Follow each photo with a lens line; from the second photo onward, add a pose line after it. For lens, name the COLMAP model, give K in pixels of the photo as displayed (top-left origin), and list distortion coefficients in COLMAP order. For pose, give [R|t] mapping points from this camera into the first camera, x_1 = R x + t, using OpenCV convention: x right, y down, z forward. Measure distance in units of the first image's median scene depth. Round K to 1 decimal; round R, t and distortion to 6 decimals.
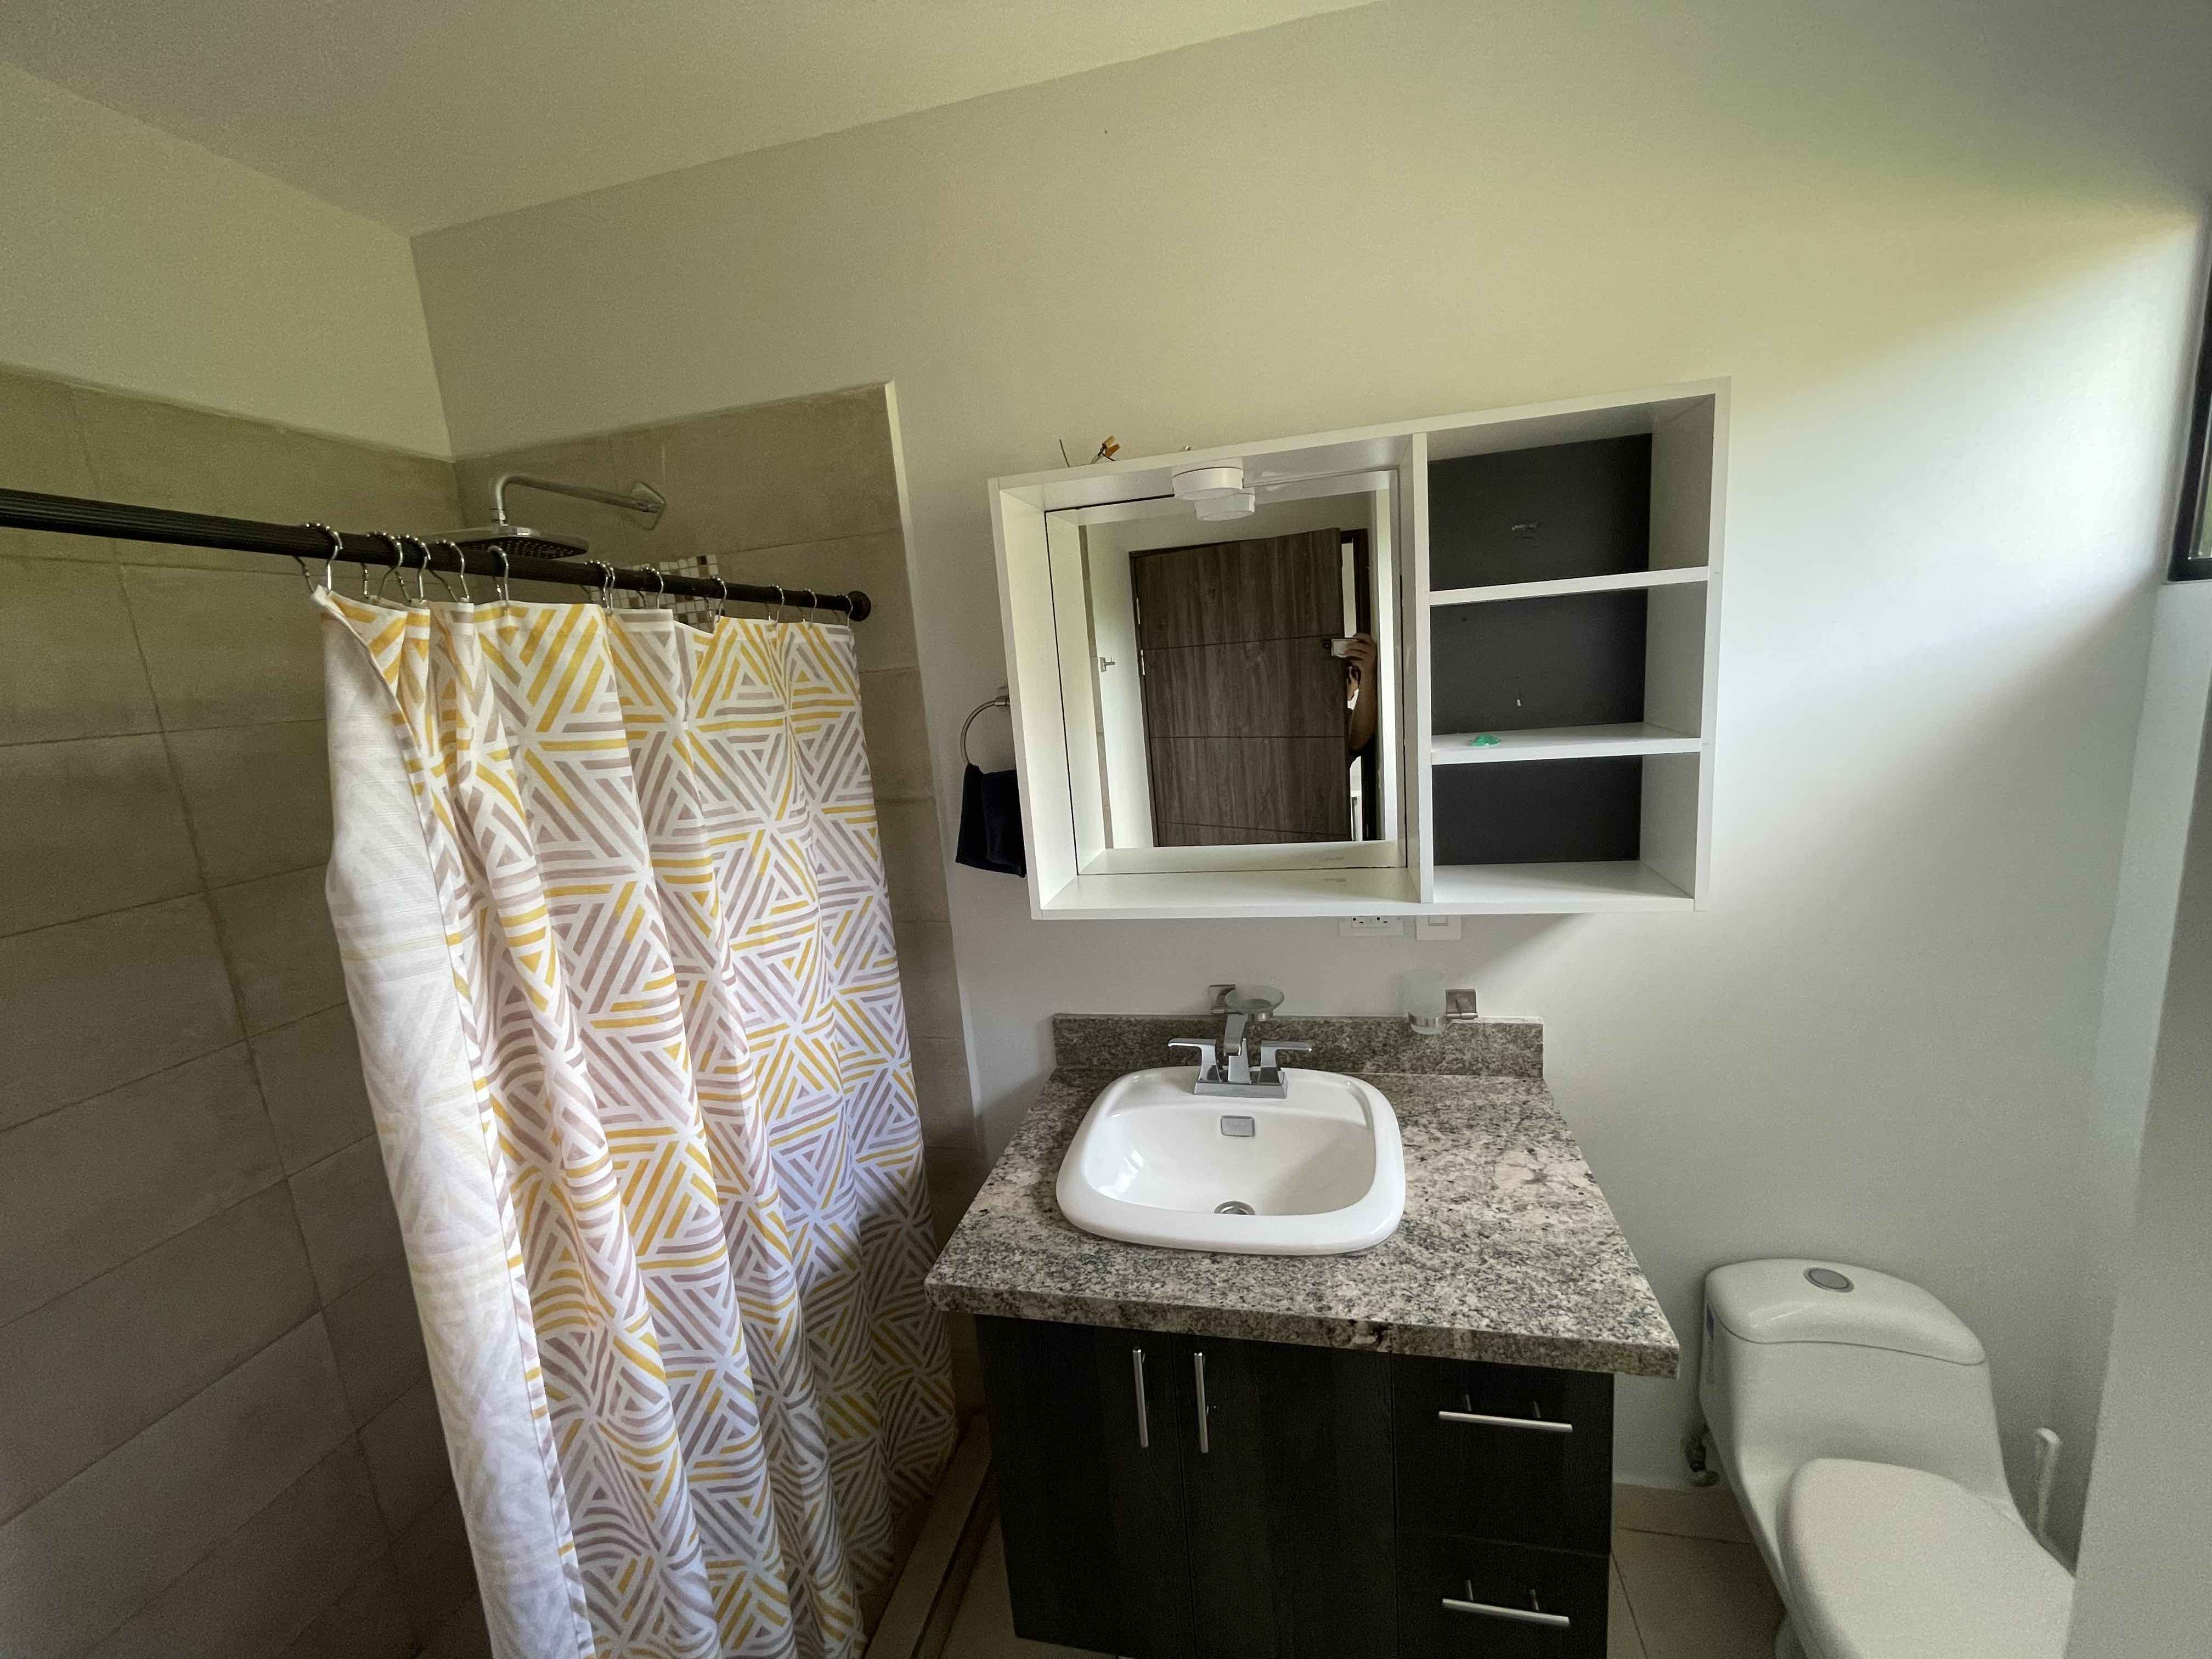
lens RADIAL K [[905.2, 0, 1107.8], [0, 905.2, 814.7], [0, 0, 1]] dist [-0.000740, 0.000361]
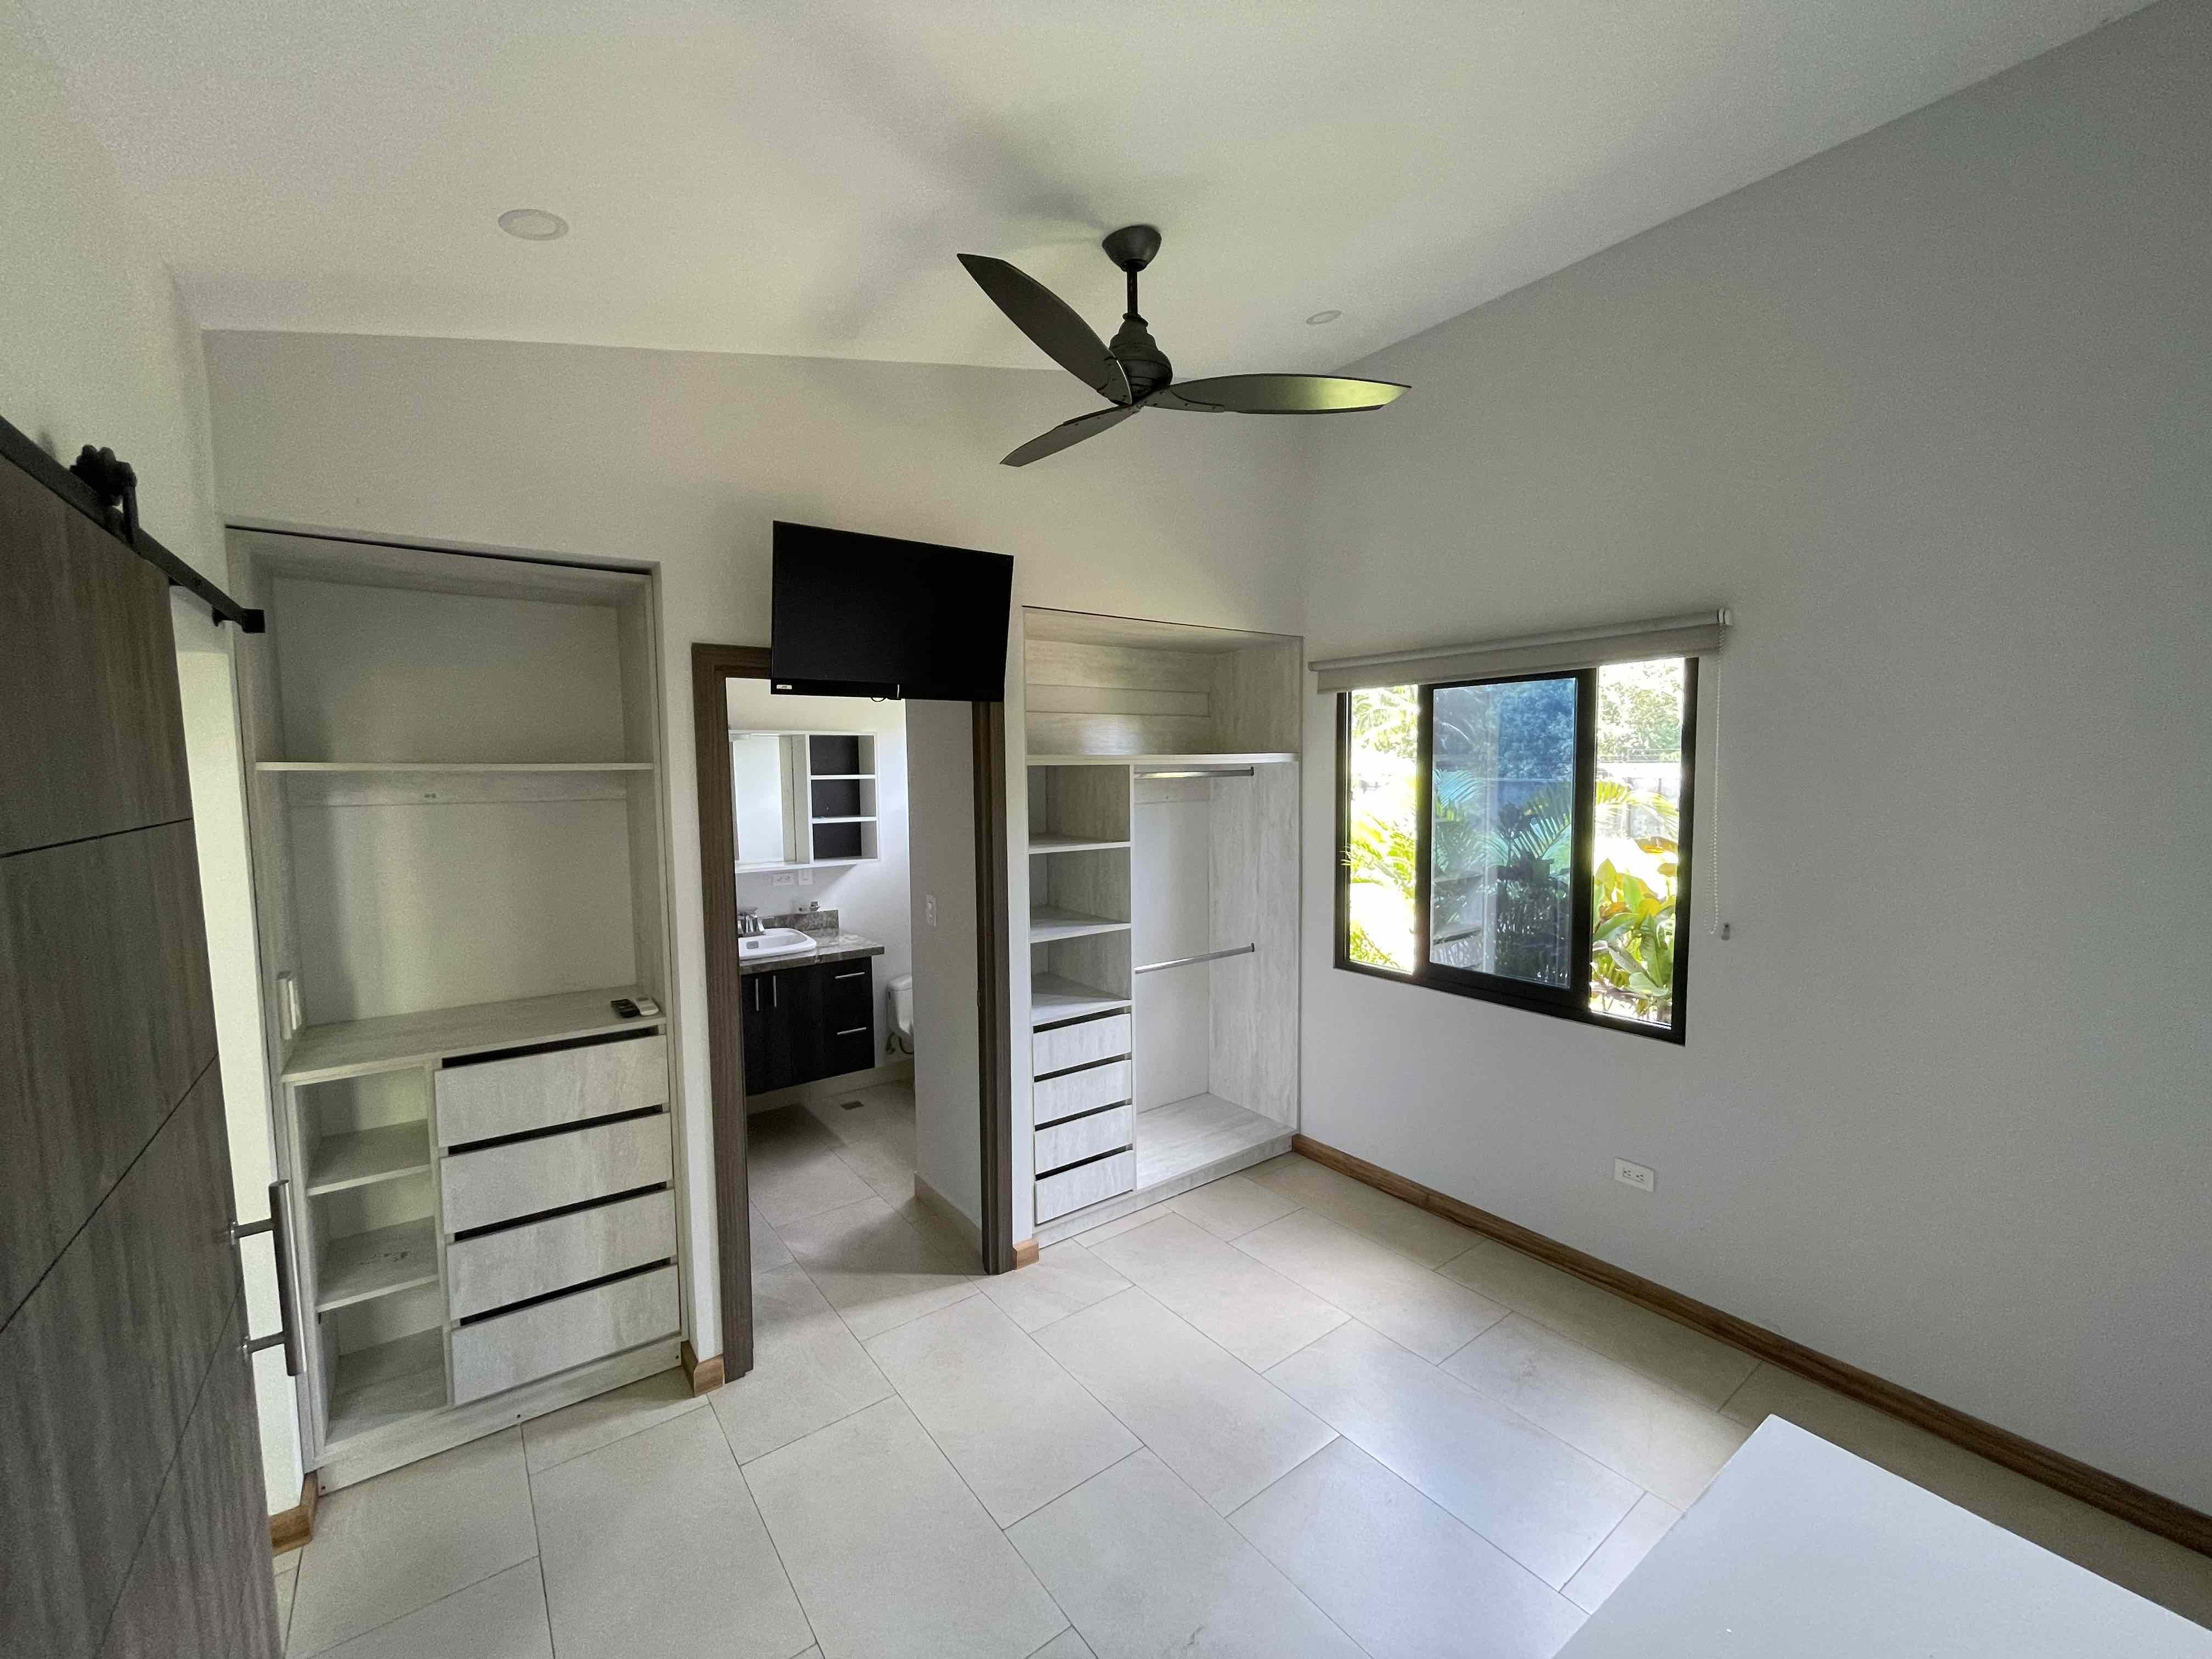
lens RADIAL K [[905.2, 0, 1096.6], [0, 905.2, 844.8], [0, 0, 1]] dist [-0.000740, 0.000361]
pose [[0.649206, 0.019601, 0.760360, -1.544495], [0.103627, 0.988067, -0.113949, 0.524505], [-0.753521, 0.152771, 0.639428, -2.006591]]
